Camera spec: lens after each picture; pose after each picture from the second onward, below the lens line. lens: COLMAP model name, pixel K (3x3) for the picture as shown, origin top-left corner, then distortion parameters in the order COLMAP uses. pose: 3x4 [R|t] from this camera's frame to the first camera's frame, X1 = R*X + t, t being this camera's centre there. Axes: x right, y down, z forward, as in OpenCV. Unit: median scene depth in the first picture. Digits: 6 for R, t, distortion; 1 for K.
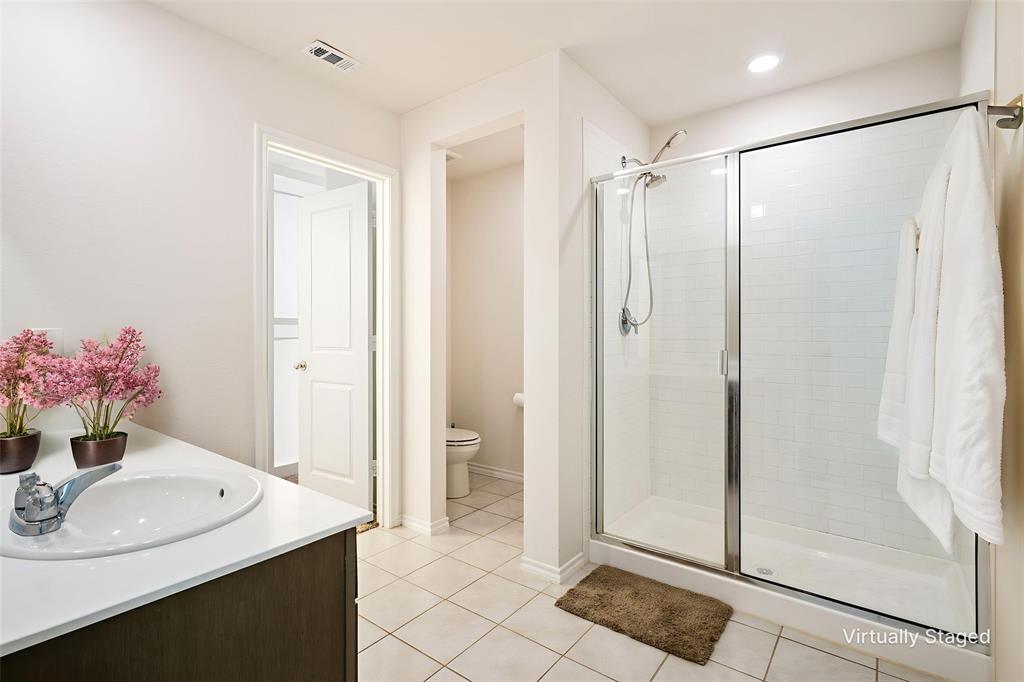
lens RADIAL K [[474.1, 0, 515.6], [0, 474.1, 336.0], [0, 0, 1]] dist [0.022921, 0.000850]
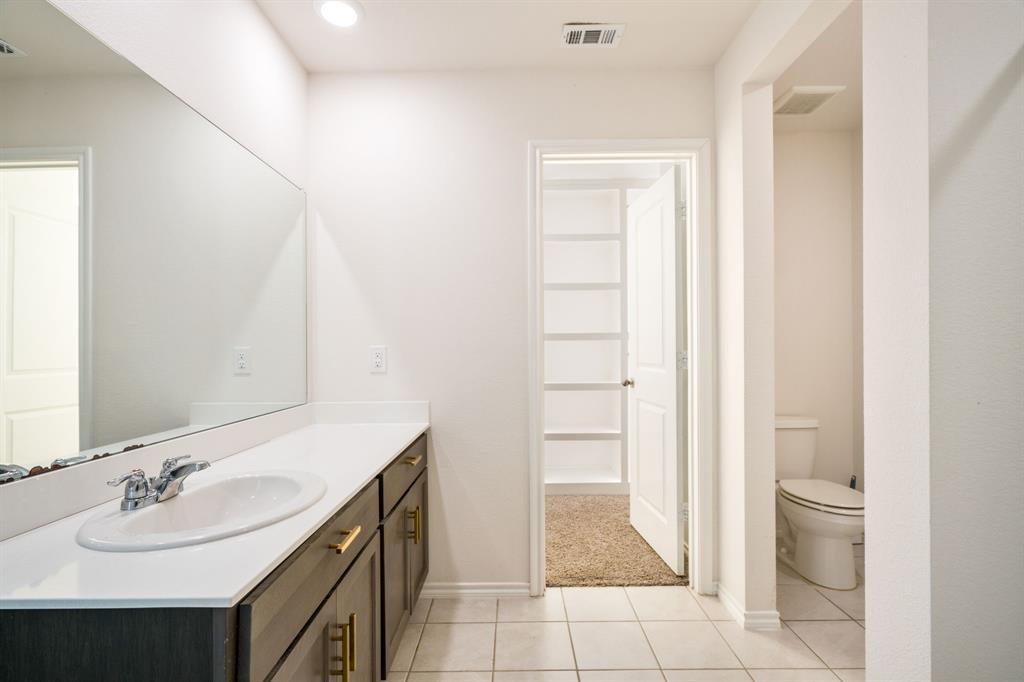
lens RADIAL K [[474.1, 0, 514.0], [0, 474.1, 349.3], [0, 0, 1]] dist [0.022921, 0.000850]
pose [[0.623037, -0.004374, -0.782180, 0.168485], [0.002754, 0.999990, -0.003398, -0.001176], [0.782187, -0.000038, 0.623043, 0.264194]]
